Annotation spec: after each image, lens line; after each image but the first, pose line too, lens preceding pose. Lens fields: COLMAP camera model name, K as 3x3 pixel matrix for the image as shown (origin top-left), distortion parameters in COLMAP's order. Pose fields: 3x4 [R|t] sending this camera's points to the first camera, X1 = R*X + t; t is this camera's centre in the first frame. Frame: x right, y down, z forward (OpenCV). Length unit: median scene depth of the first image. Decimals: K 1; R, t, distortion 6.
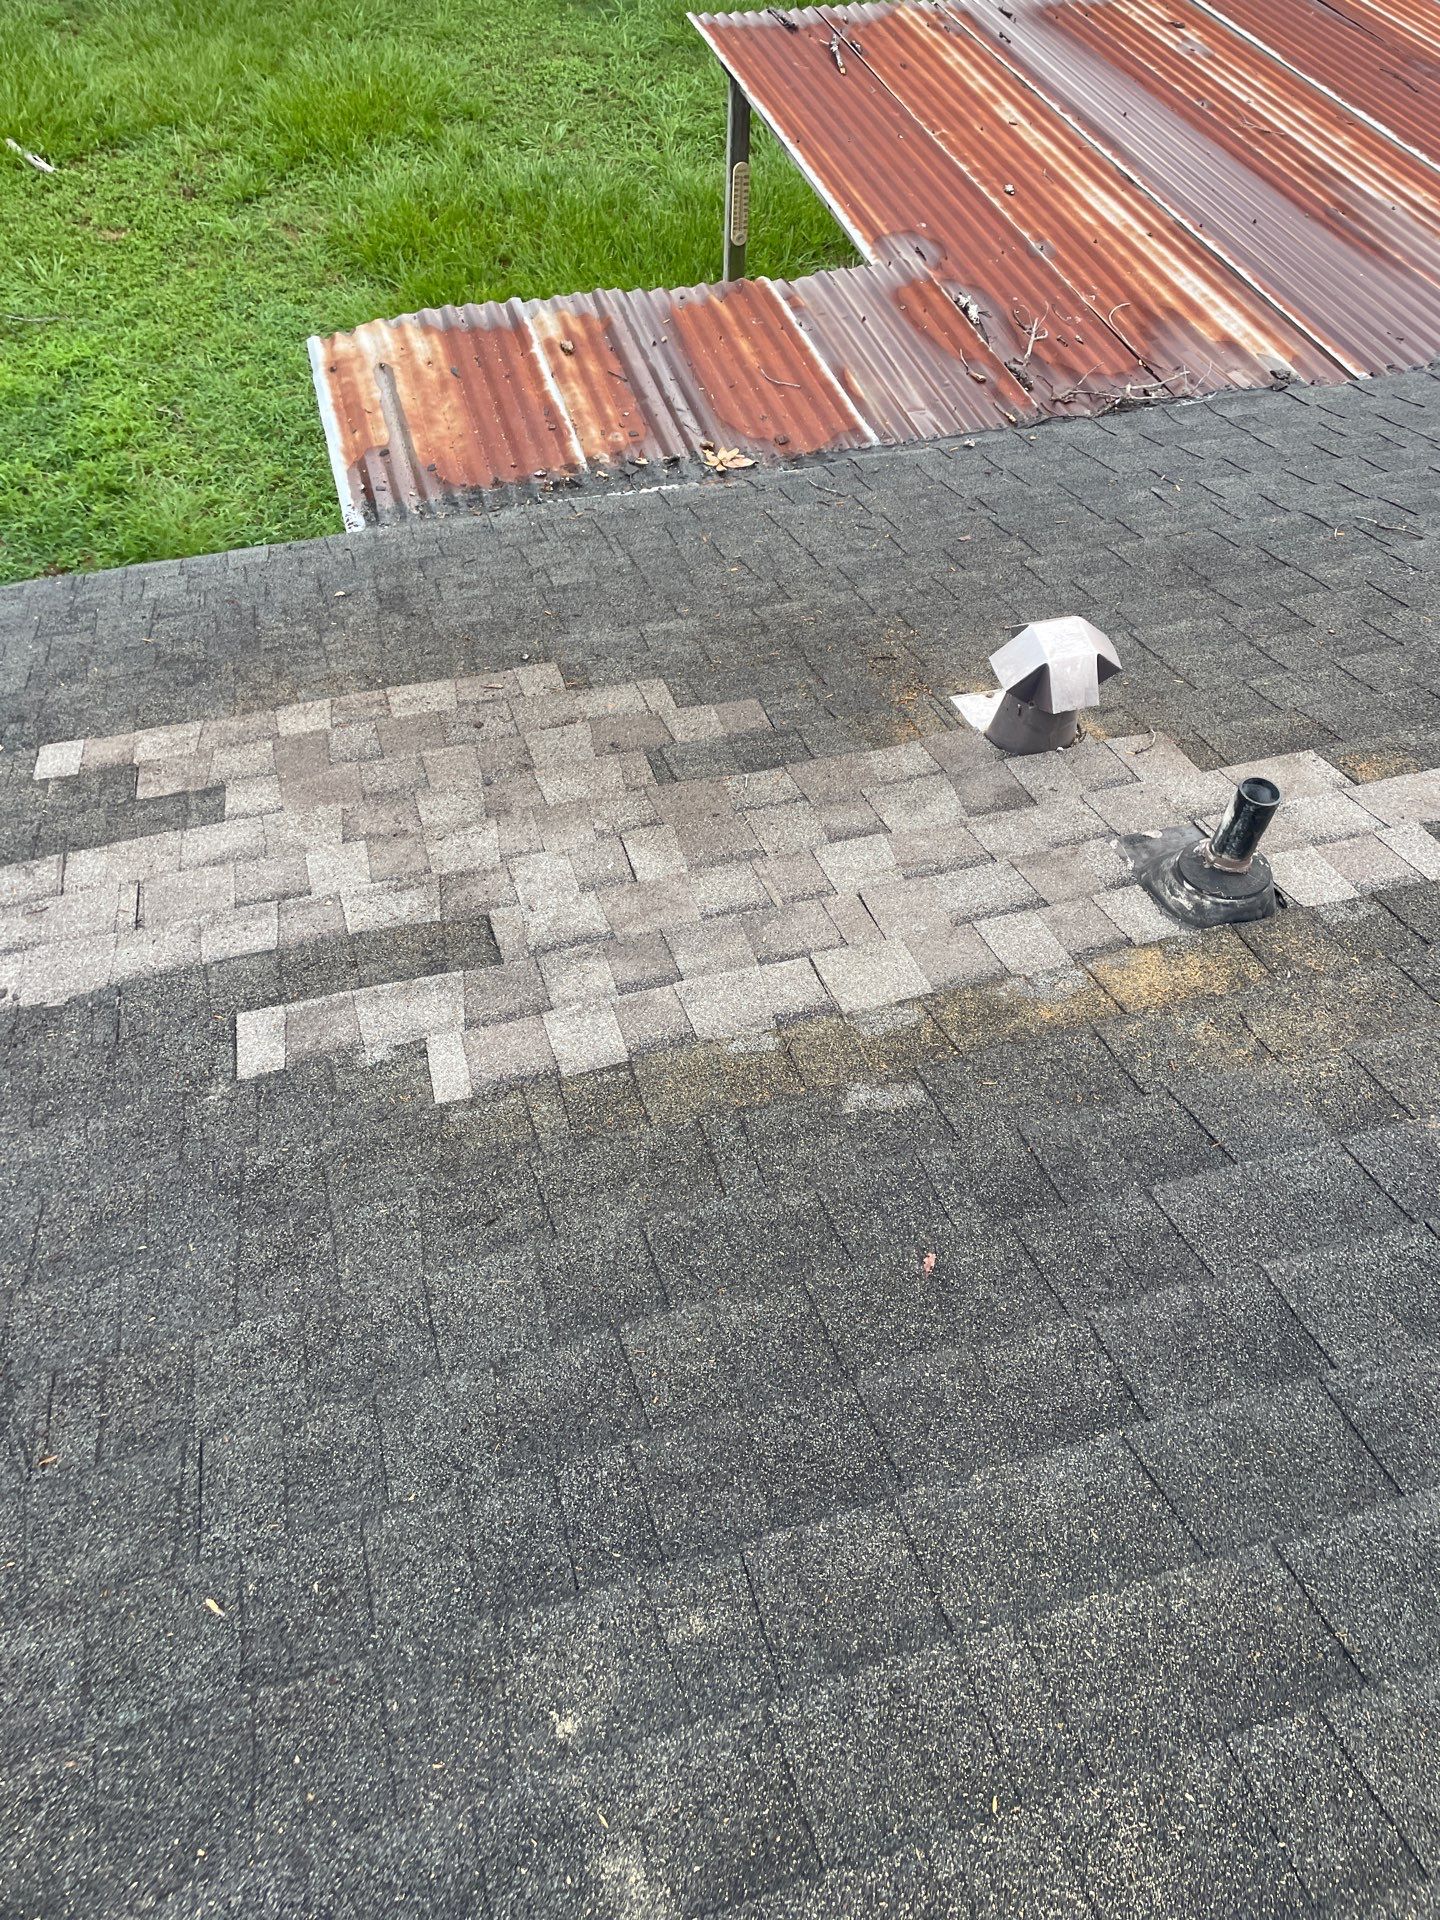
lens RADIAL K [[1417.7, 0, 742.9], [0, 1417.7, 944.4], [0, 0, 1]] dist [0.094843, -0.121211]
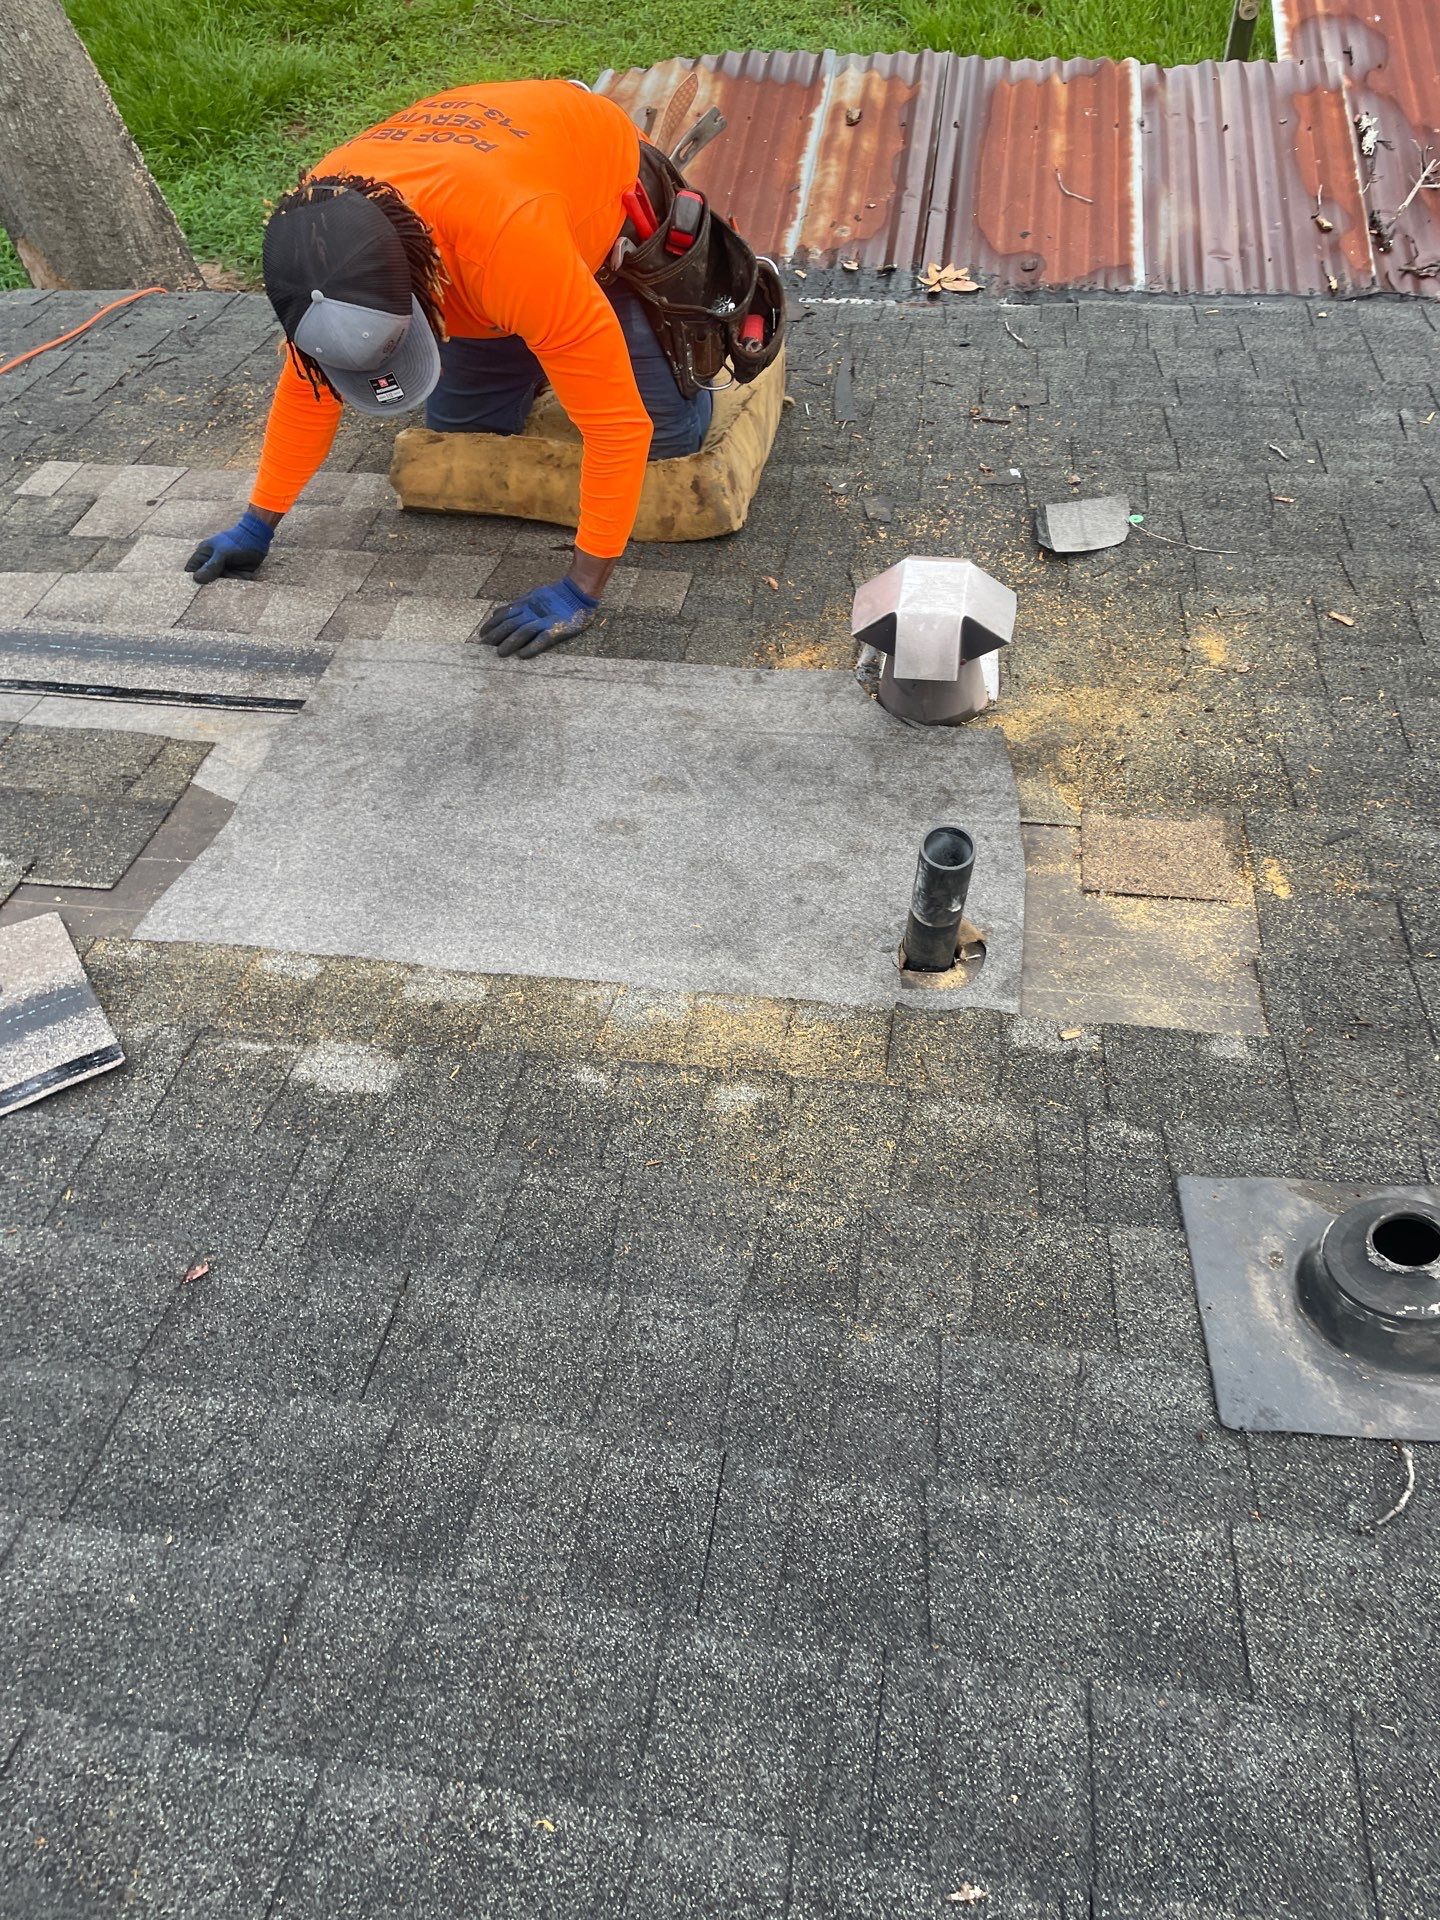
lens RADIAL K [[1439.5, 0, 731.8], [0, 1439.5, 953.4], [0, 0, 1]] dist [0.090192, -0.118527]
pose [[0.903510, 0.303604, -0.302481, 0.282668], [-0.259926, 0.949363, 0.176490, -0.089131], [0.340747, -0.080838, 0.936673, 0.131353]]
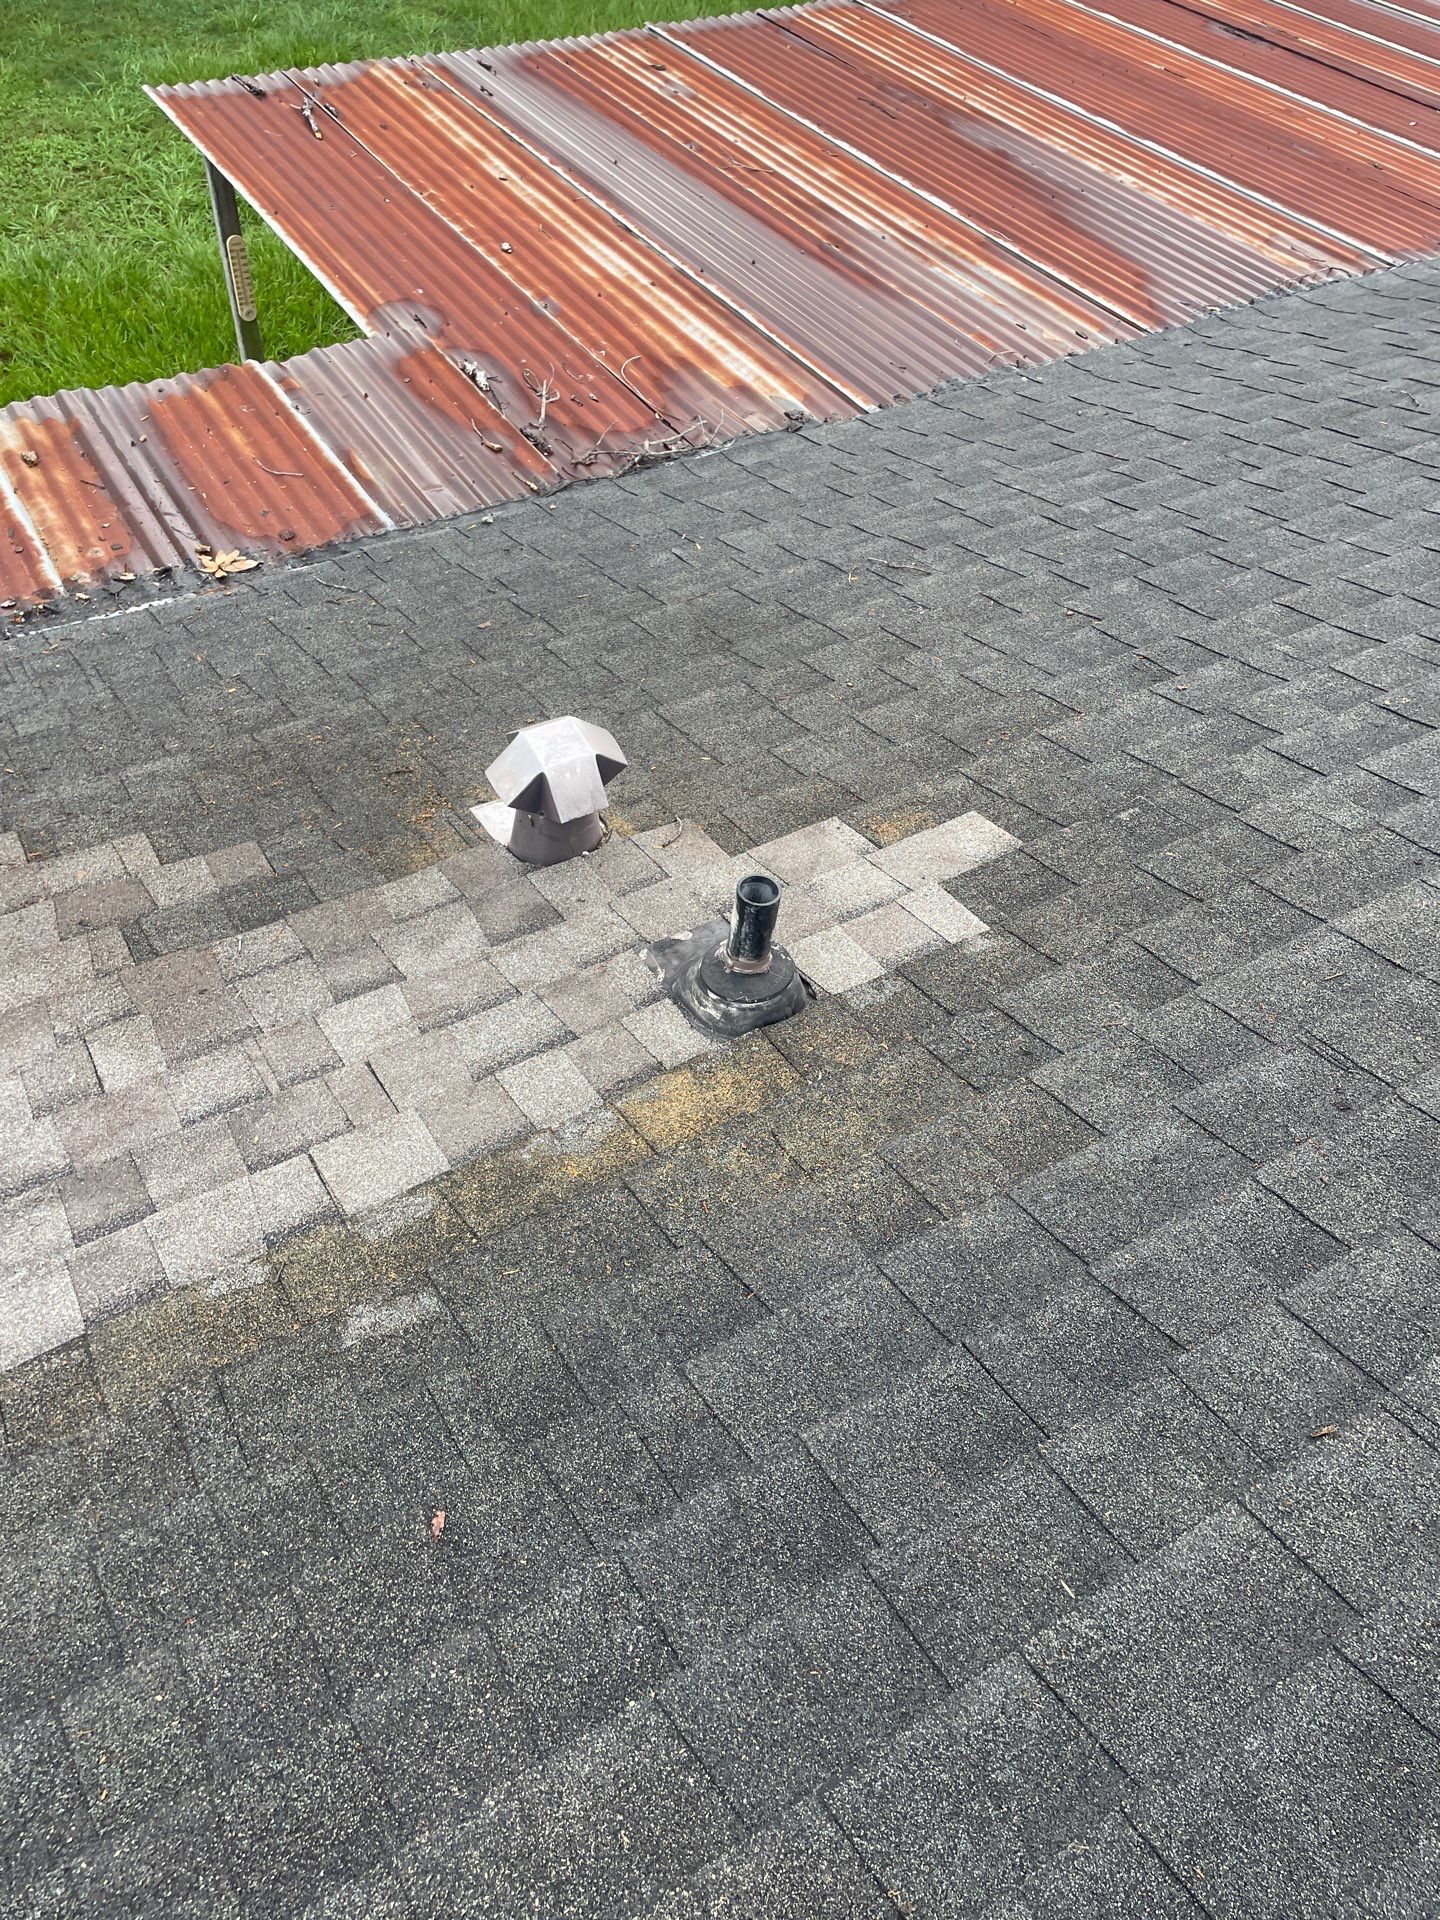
lens RADIAL K [[1439.5, 0, 731.8], [0, 1439.5, 953.4], [0, 0, 1]] dist [0.090192, -0.118527]
pose [[0.965567, -0.171718, 0.195430, 0.083964], [0.176334, 0.984310, -0.006334, -0.034770], [-0.191276, 0.040576, 0.980697, 0.040364]]
